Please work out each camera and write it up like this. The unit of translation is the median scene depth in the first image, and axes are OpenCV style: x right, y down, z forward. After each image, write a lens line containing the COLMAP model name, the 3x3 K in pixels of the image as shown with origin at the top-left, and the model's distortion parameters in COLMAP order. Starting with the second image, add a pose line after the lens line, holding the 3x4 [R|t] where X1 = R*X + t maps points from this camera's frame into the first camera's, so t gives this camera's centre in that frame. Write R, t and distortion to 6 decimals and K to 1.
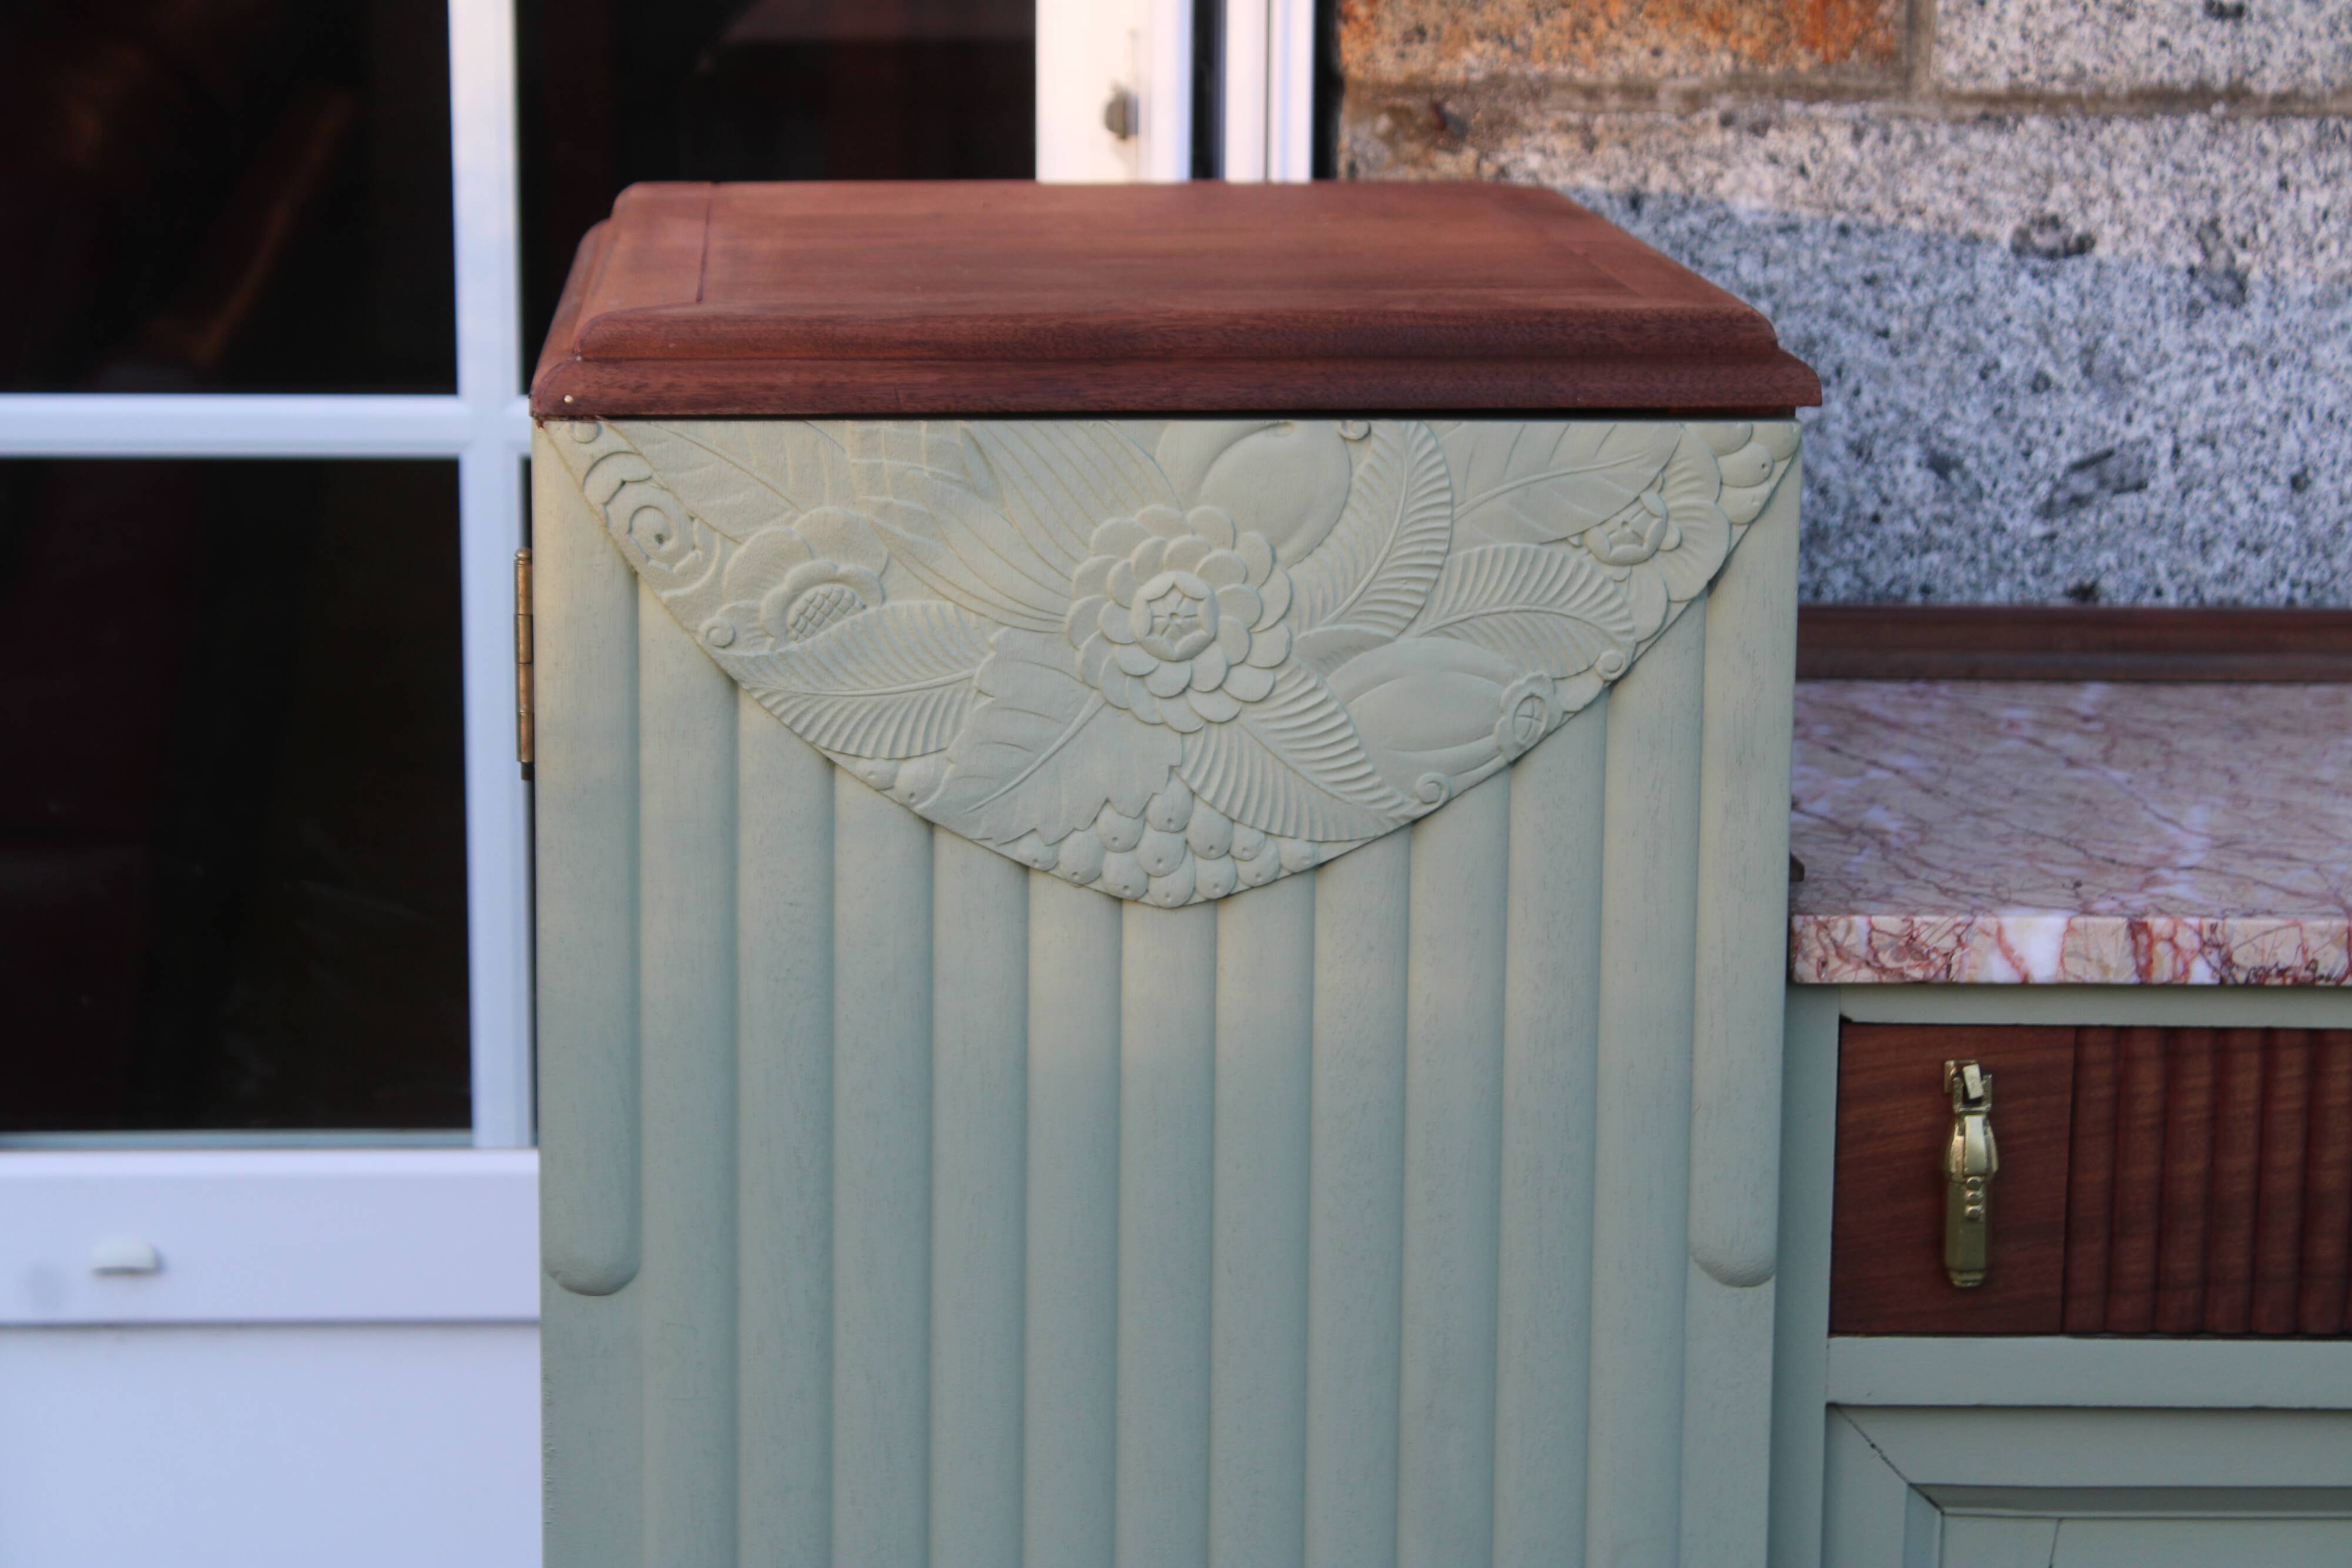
lens RADIAL K [[5559.3, 0, 1148.3], [0, 5559.3, 772.8], [0, 0, 1]] dist [0.049062, 0.300071]
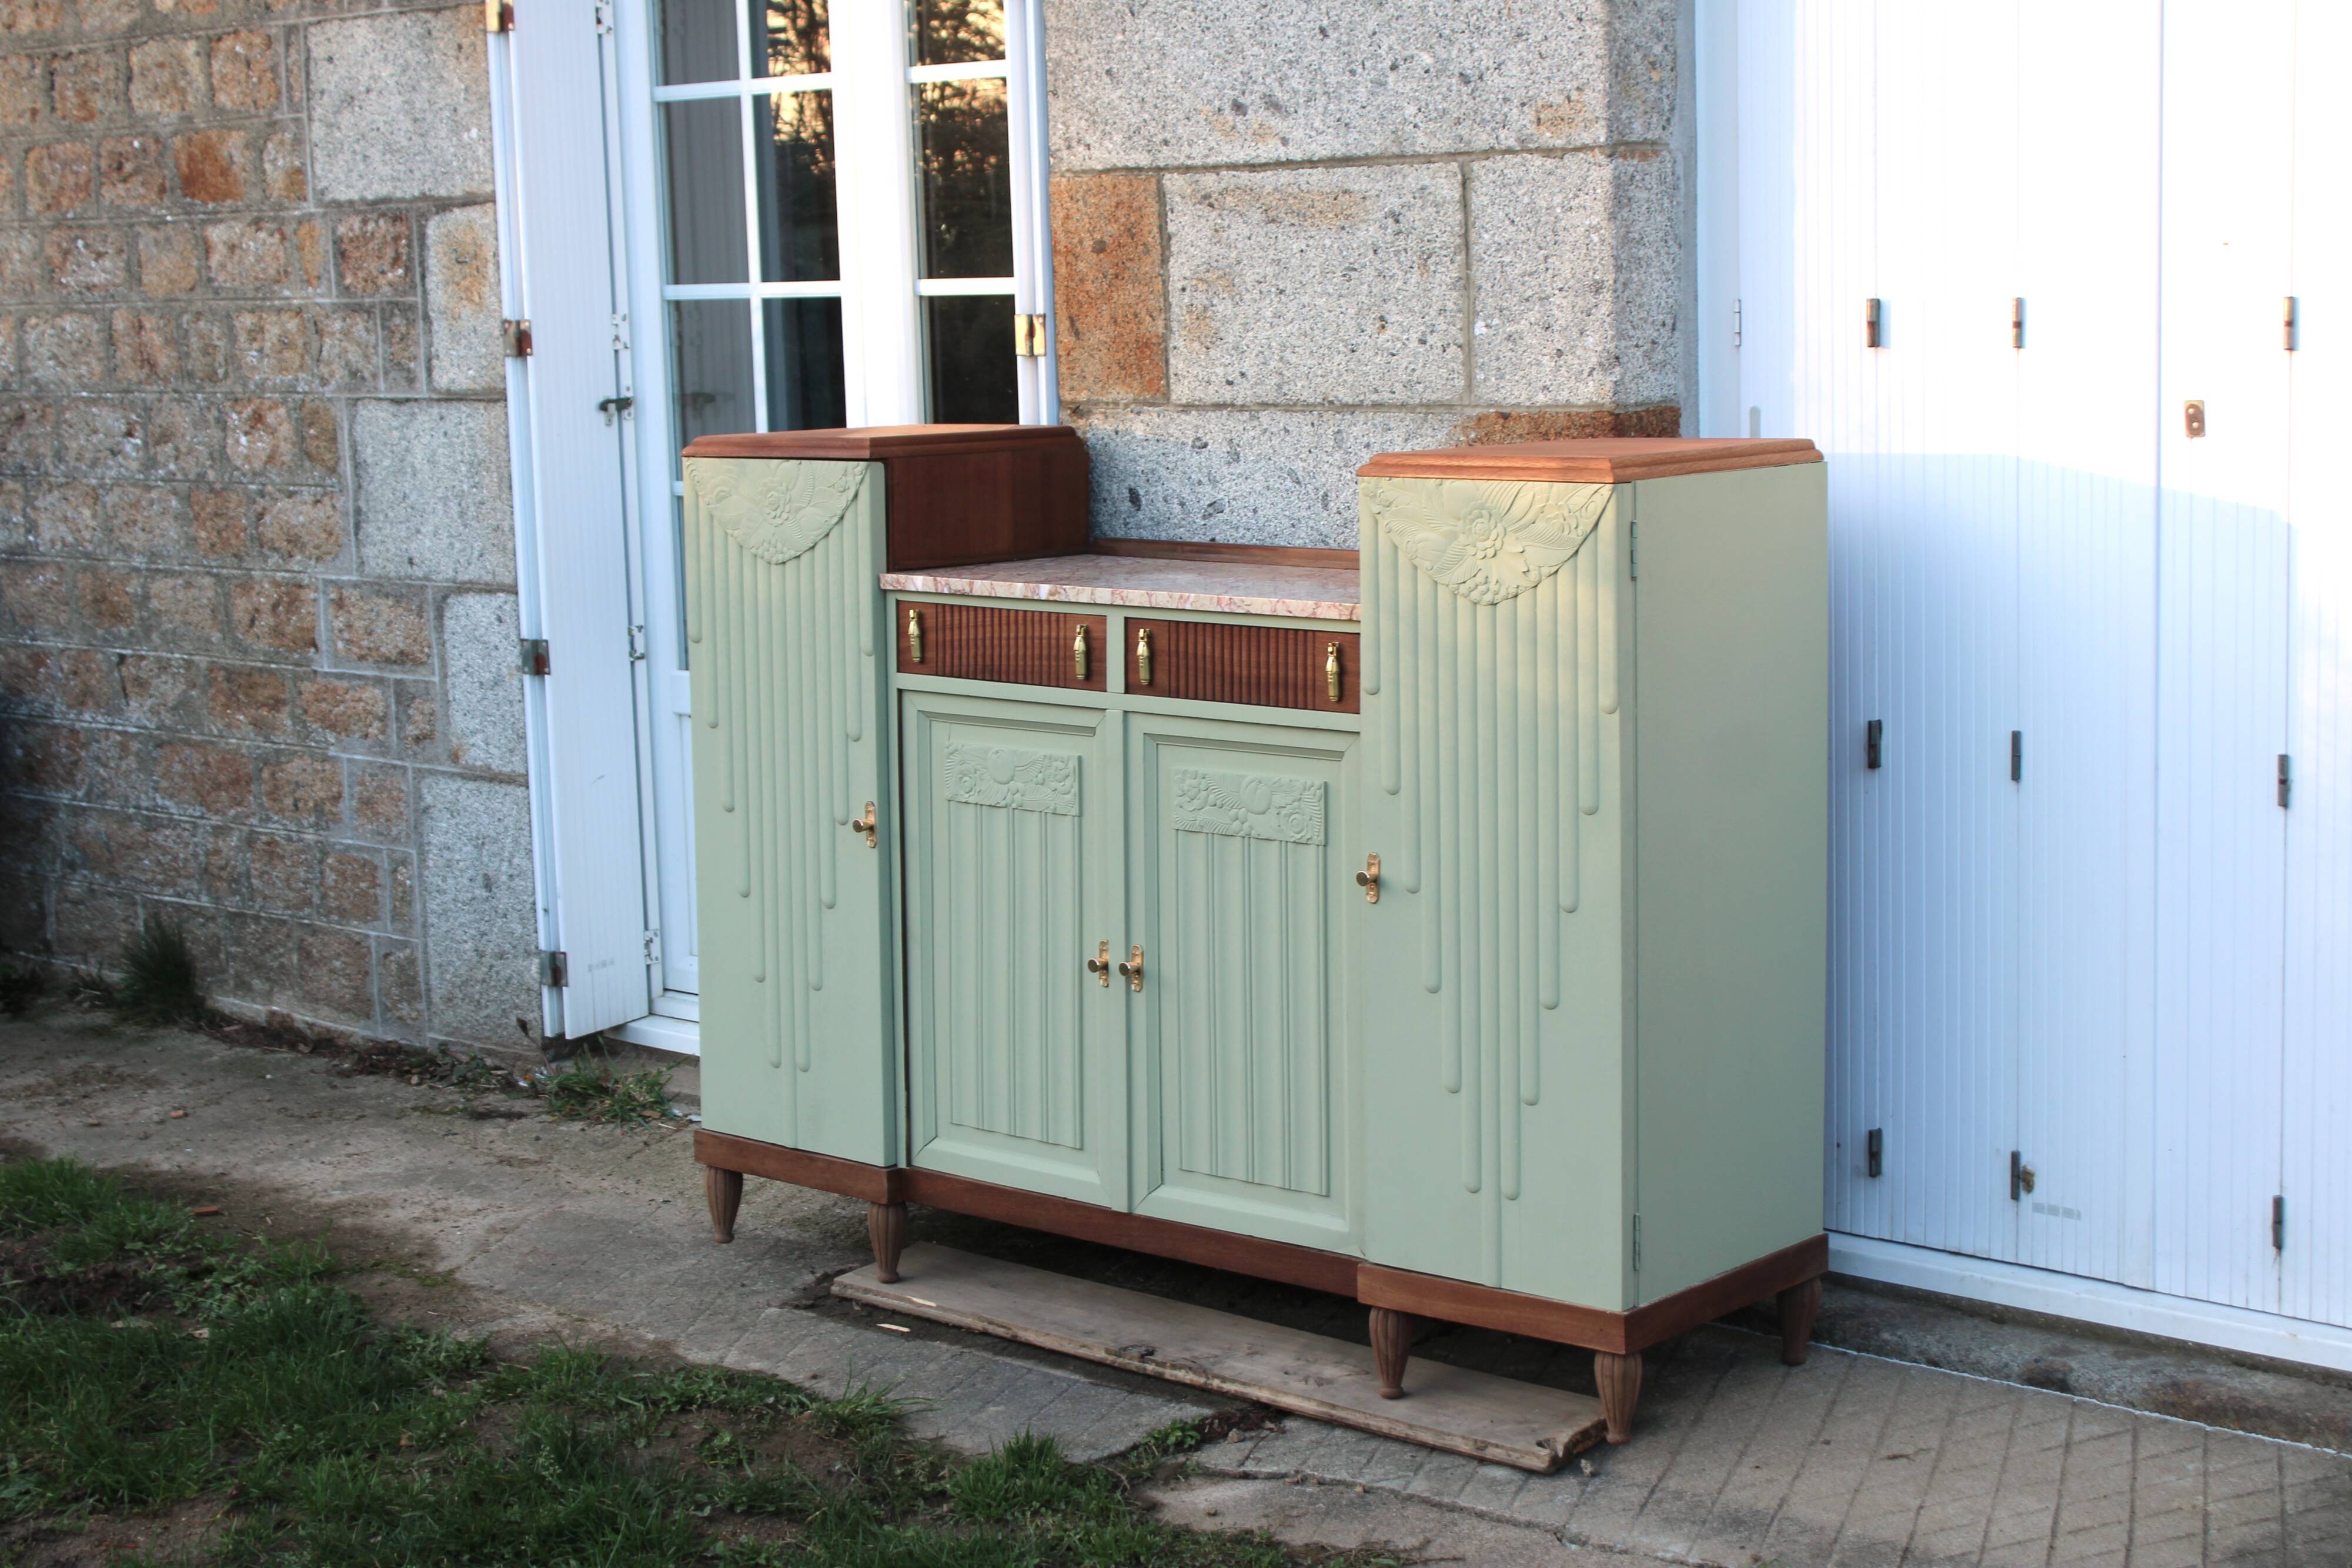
lens RADIAL K [[3665.8, 0, 1160.2], [0, 3665.8, 782.9], [0, 0, 1]] dist [-0.066093, 0.273734]
pose [[0.719053, 0.072558, -0.691157, 1.862036], [-0.111089, 0.993747, -0.011248, 0.160969], [0.686019, 0.084868, 0.722617, -0.772823]]
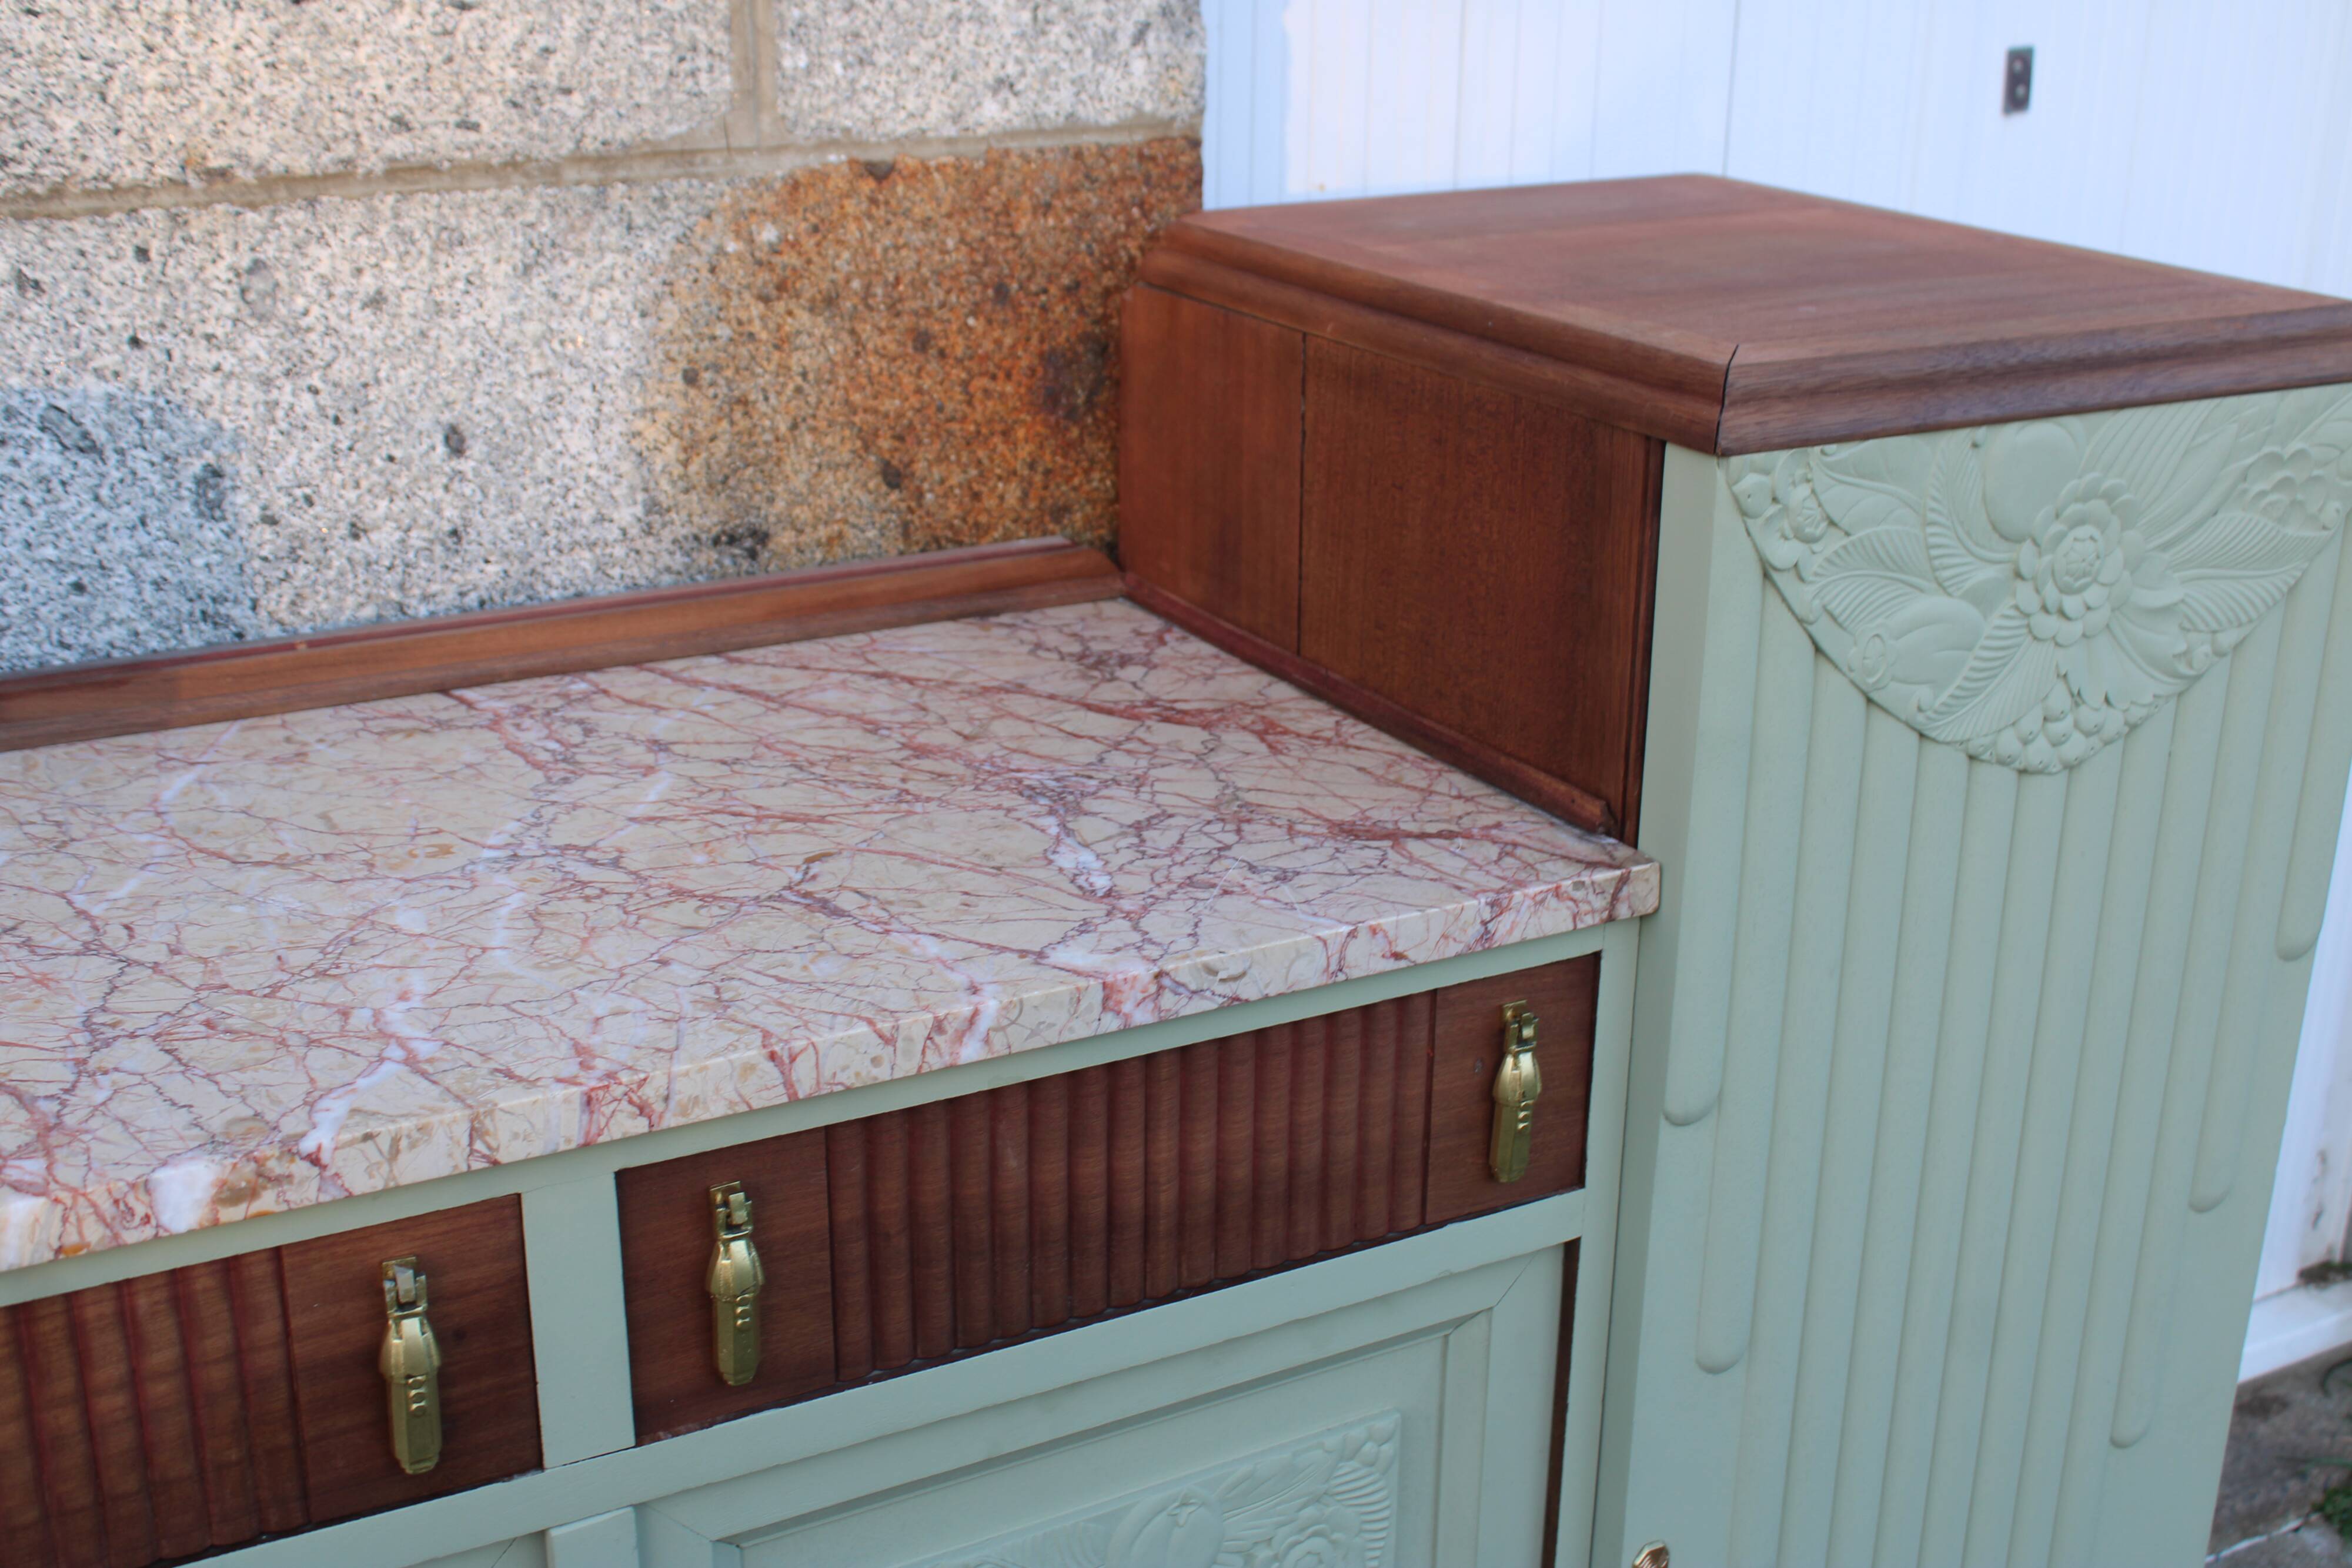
lens RADIAL K [[2666.9, 0, 1165.5], [0, 2666.9, 782.7], [0, 0, 1]] dist [-0.111732, 0.151240]
pose [[0.902650, -0.148709, 0.403867, 0.220076], [0.085346, 0.981620, 0.170697, -0.078190], [-0.421828, -0.119611, 0.898752, 0.438374]]
